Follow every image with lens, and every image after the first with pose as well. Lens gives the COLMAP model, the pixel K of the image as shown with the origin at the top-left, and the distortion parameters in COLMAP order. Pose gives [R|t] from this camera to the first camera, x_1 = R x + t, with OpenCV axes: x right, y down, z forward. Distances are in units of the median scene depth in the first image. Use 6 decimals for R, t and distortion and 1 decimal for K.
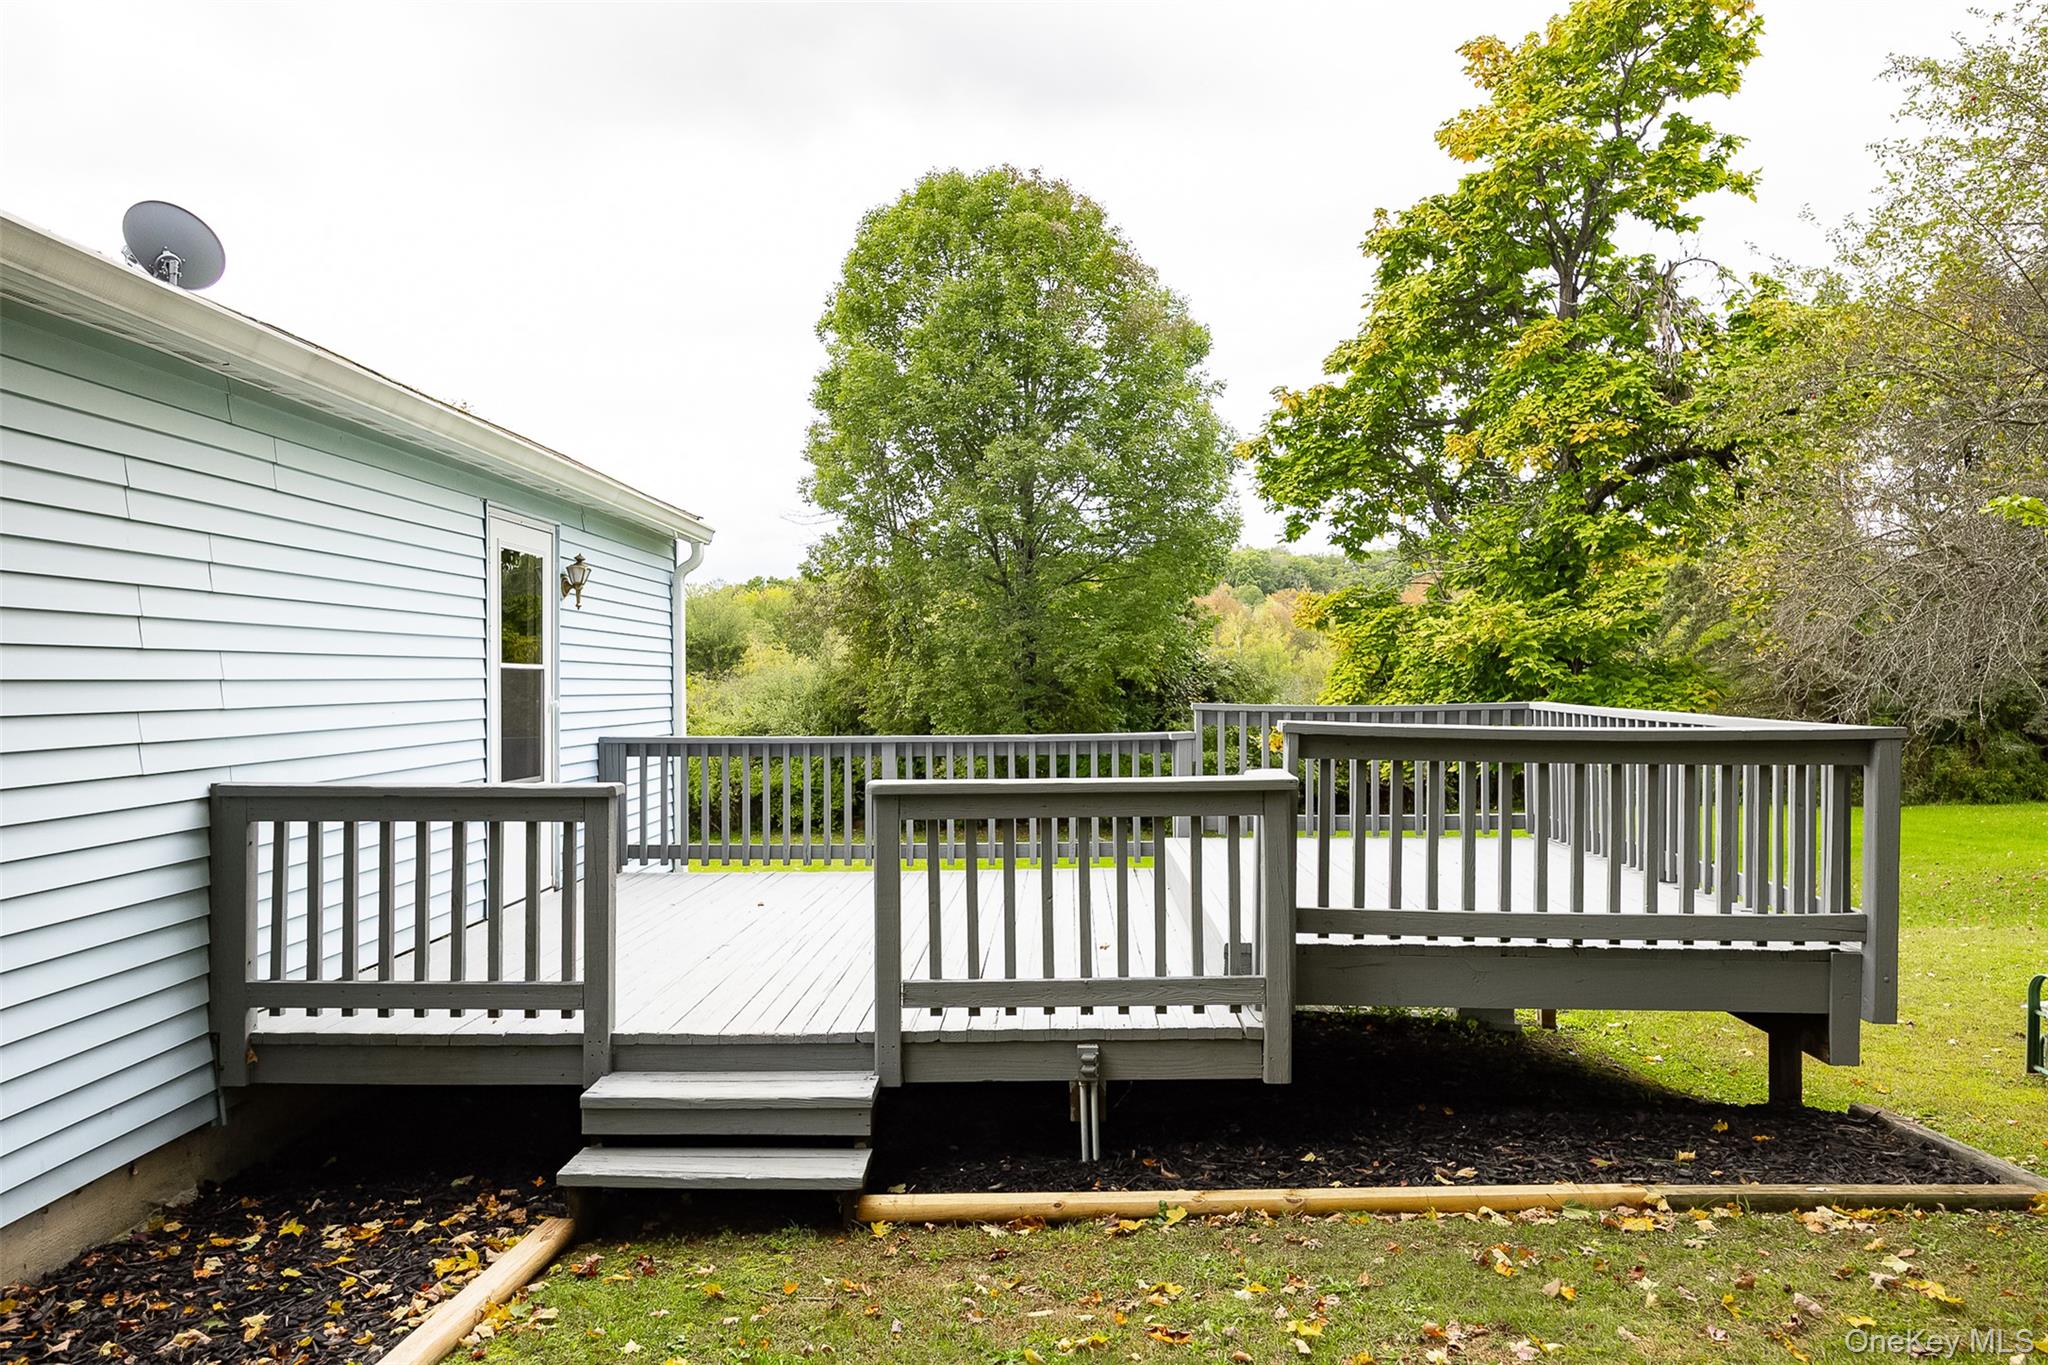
lens RADIAL K [[1526.8, 0, 1026.9], [0, 1526.8, 685.6], [0, 0, 1]] dist [0.010744, 0.001508]
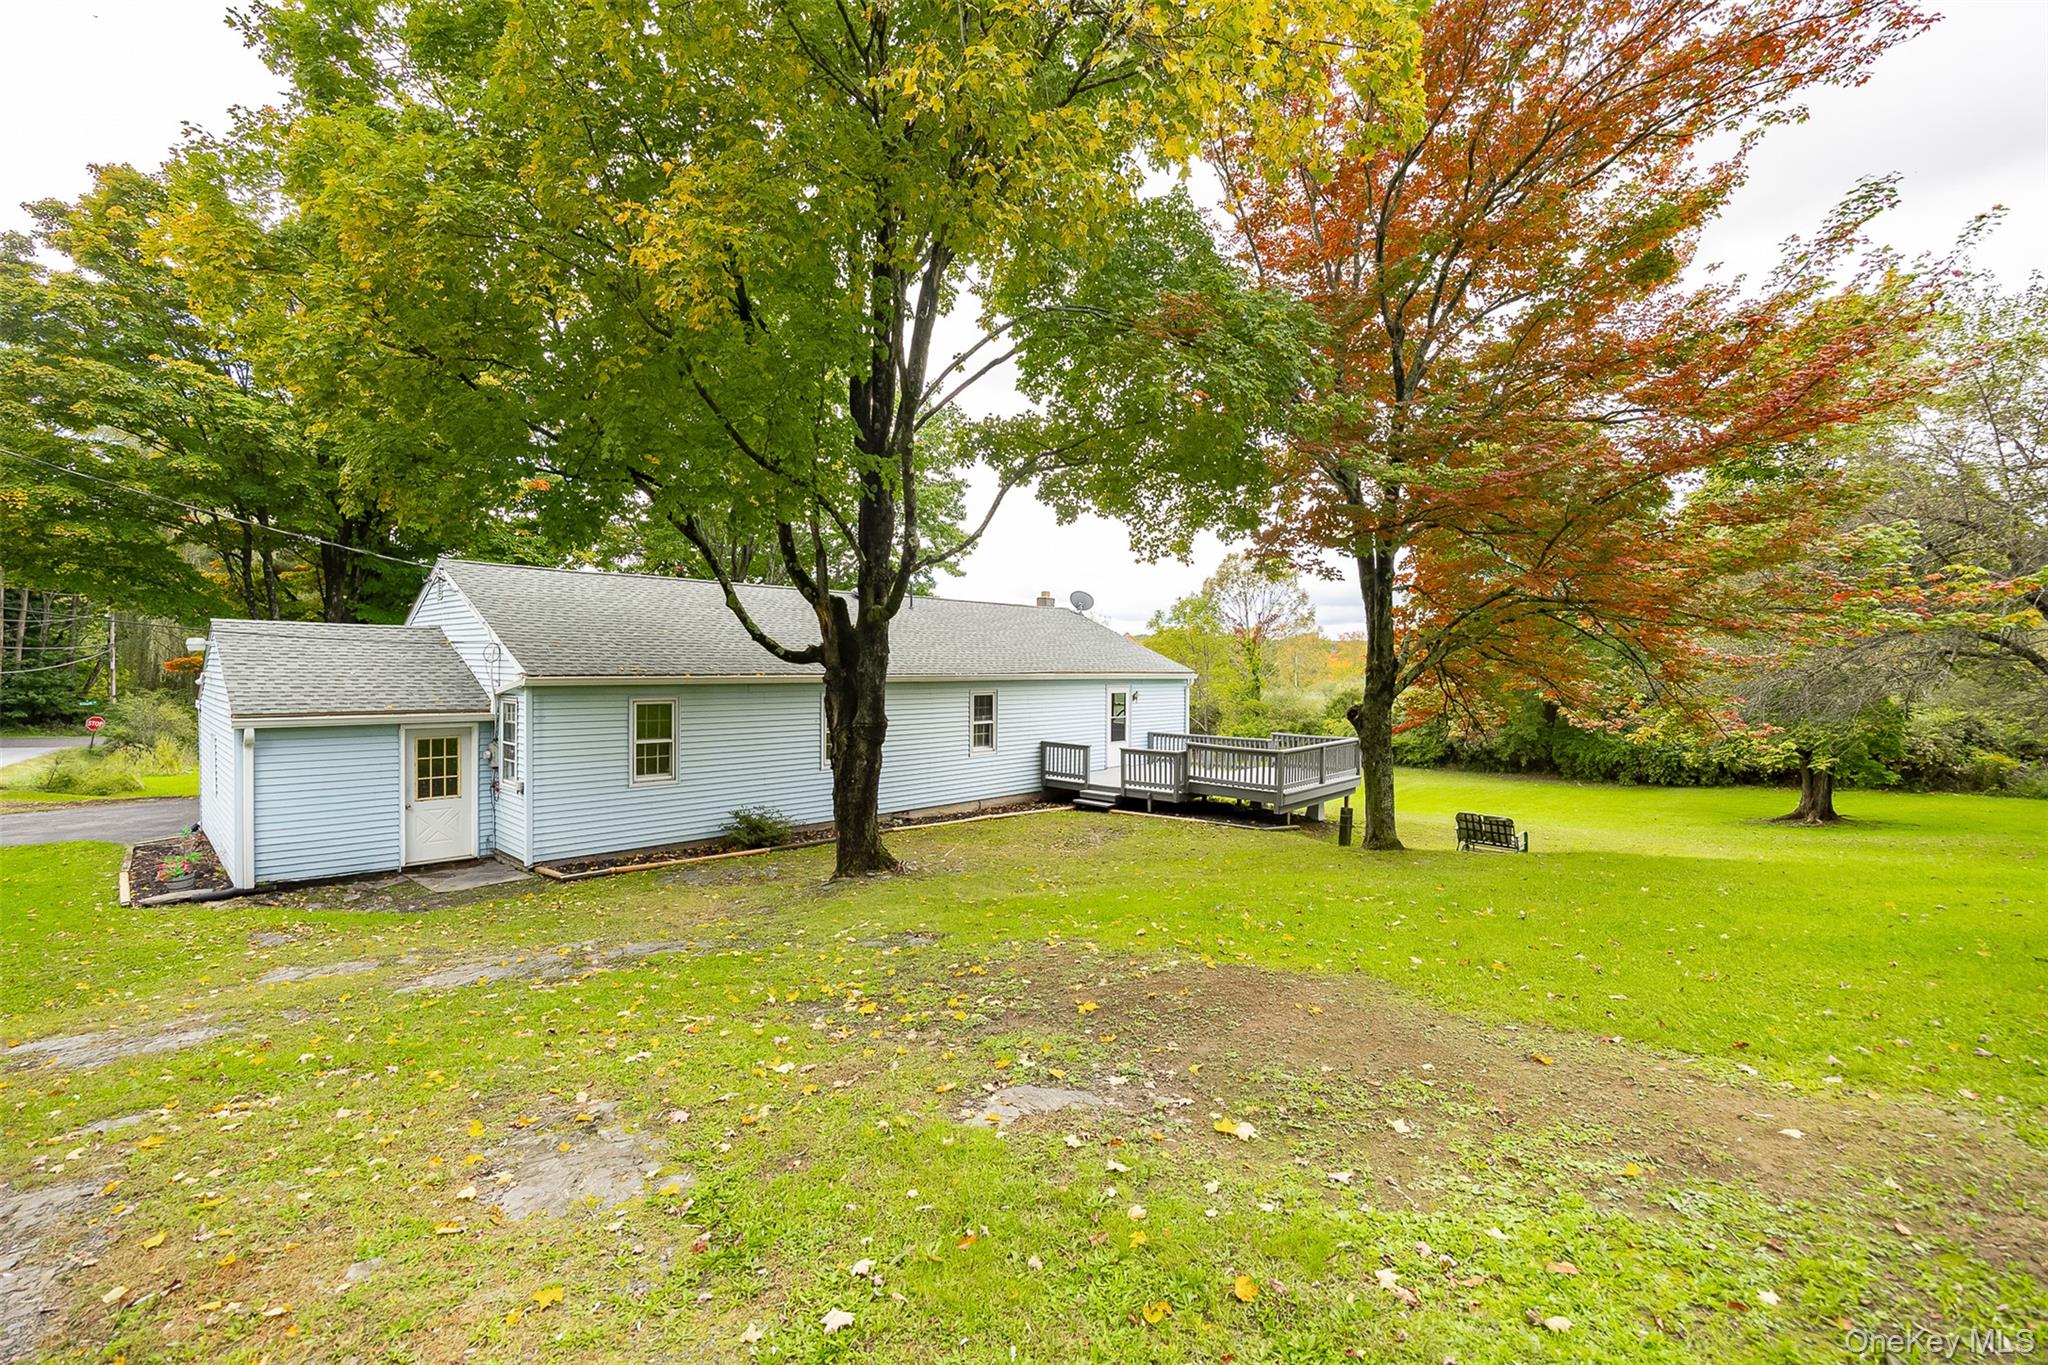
lens RADIAL K [[926.3, 0, 1023.5], [0, 926.3, 677.8], [0, 0, 1]] dist [0.000105, -0.000024]
pose [[0.765904, 0.027031, -0.642386, 2.032771], [-0.020548, 0.999635, 0.017564, -0.283564], [0.642626, -0.000252, 0.766180, -2.185602]]
